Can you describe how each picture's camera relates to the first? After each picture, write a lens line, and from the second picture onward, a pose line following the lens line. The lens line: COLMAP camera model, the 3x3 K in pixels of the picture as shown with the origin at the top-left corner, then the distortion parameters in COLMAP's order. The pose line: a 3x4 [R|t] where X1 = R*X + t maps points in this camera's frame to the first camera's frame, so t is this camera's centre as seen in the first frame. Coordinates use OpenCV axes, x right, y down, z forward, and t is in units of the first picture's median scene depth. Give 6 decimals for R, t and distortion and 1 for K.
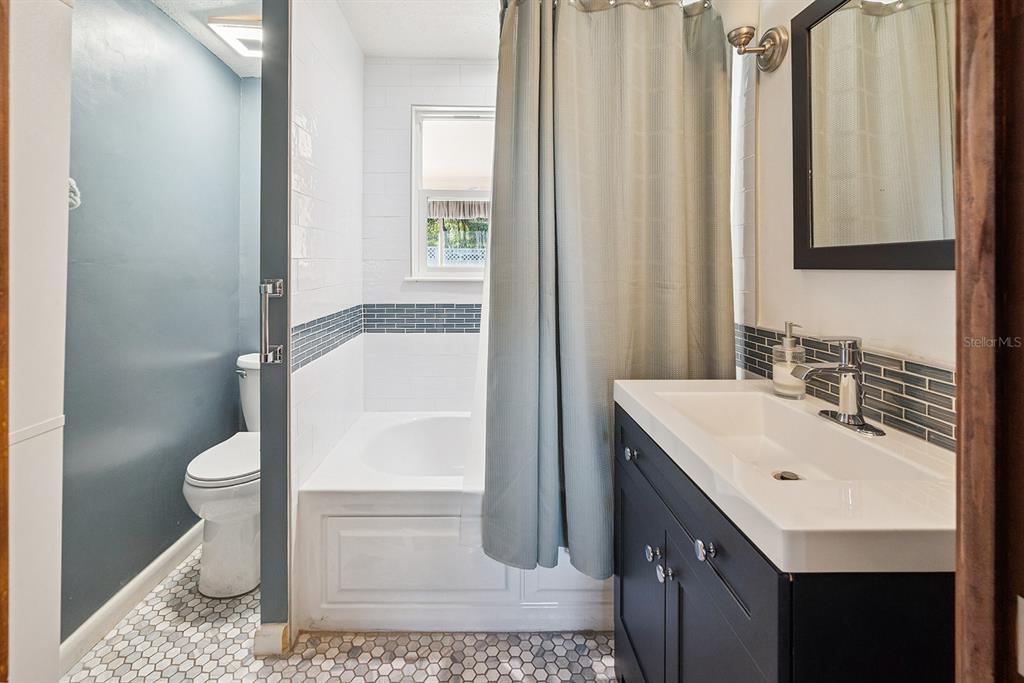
lens RADIAL K [[409.6, 0, 508.5], [0, 409.6, 337.5], [0, 0, 1]] dist [-0.000674, 0.000210]
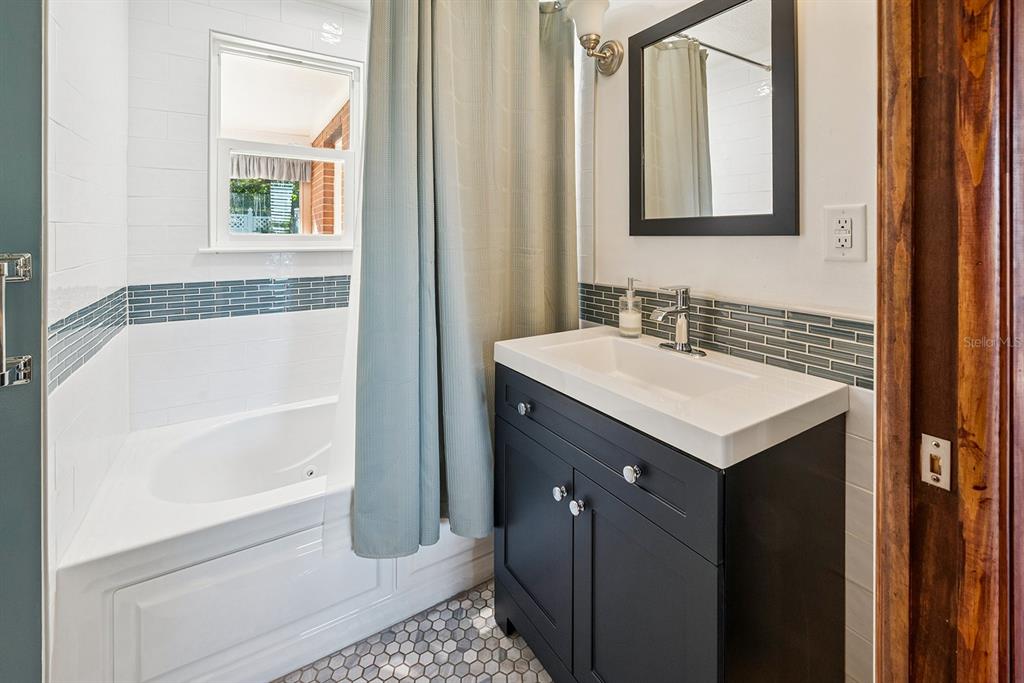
lens RADIAL K [[401.3, 0, 511.5], [0, 401.3, 301.2], [0, 0, 1]] dist [0.001501, 0.000100]
pose [[0.873822, -0.080621, 0.479515, -0.195596], [0.084497, 0.996332, 0.013534, -0.011583], [-0.478848, 0.028691, 0.877429, 0.078474]]
